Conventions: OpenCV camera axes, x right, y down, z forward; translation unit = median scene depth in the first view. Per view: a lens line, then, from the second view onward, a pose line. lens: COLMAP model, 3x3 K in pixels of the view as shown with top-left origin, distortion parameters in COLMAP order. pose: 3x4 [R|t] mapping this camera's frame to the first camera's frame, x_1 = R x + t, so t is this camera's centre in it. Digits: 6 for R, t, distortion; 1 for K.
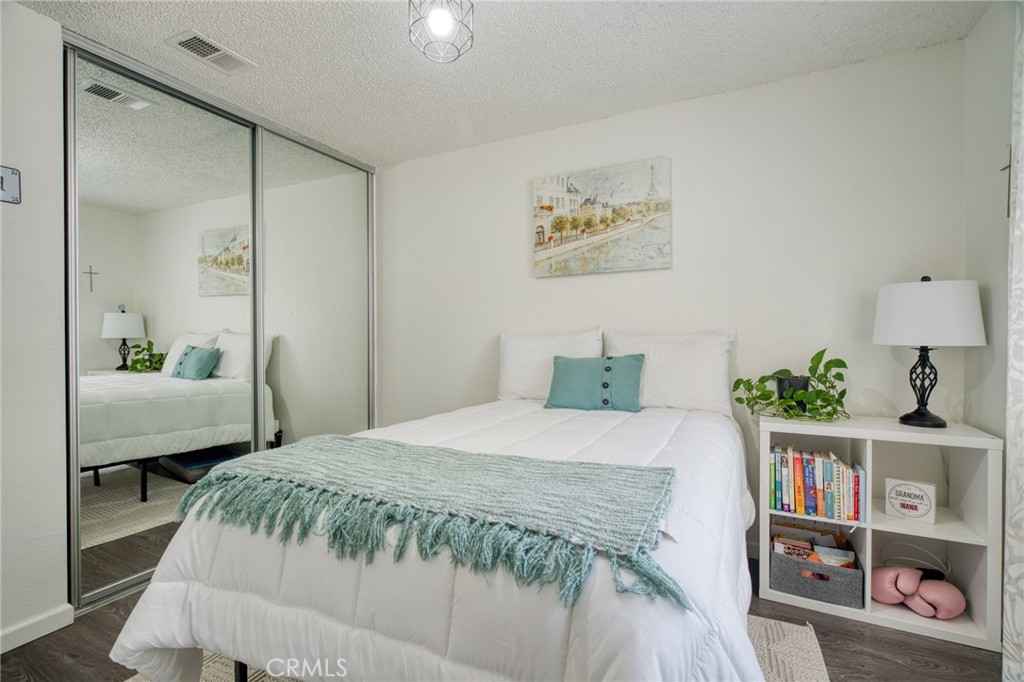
lens RADIAL K [[468.6, 0, 515.2], [0, 468.6, 343.0], [0, 0, 1]] dist [-0.005640, -0.000259]
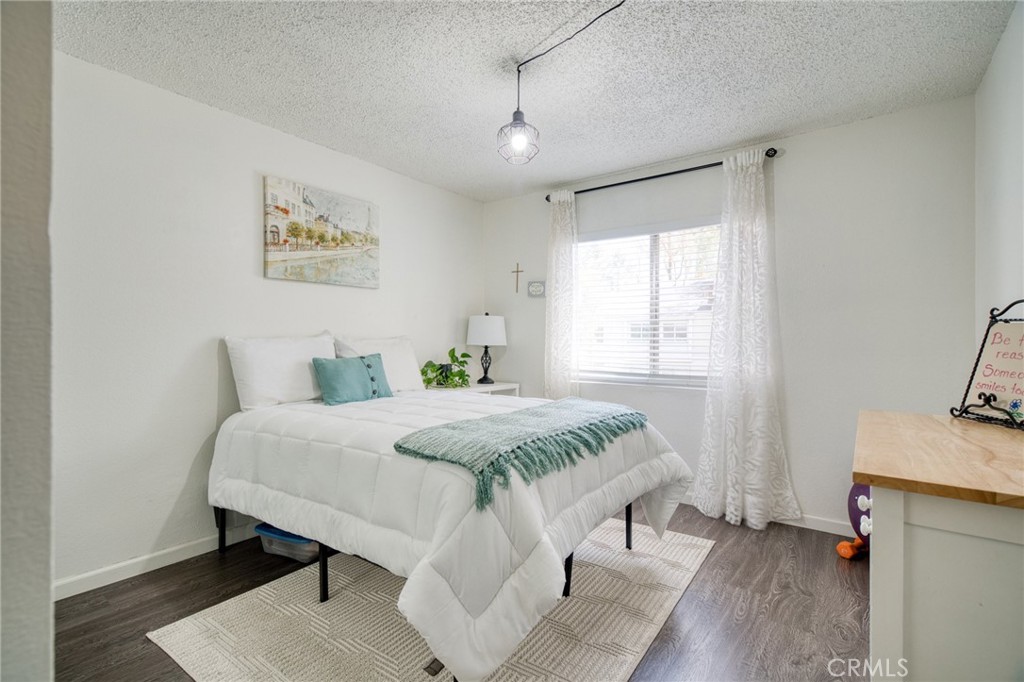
lens RADIAL K [[468.6, 0, 515.9], [0, 468.6, 340.5], [0, 0, 1]] dist [-0.005640, -0.000259]
pose [[0.185614, 0.002273, 0.982620, -0.861501], [-0.001116, 0.999997, -0.002103, -0.010082], [-0.982622, -0.000707, 0.185616, 0.347801]]
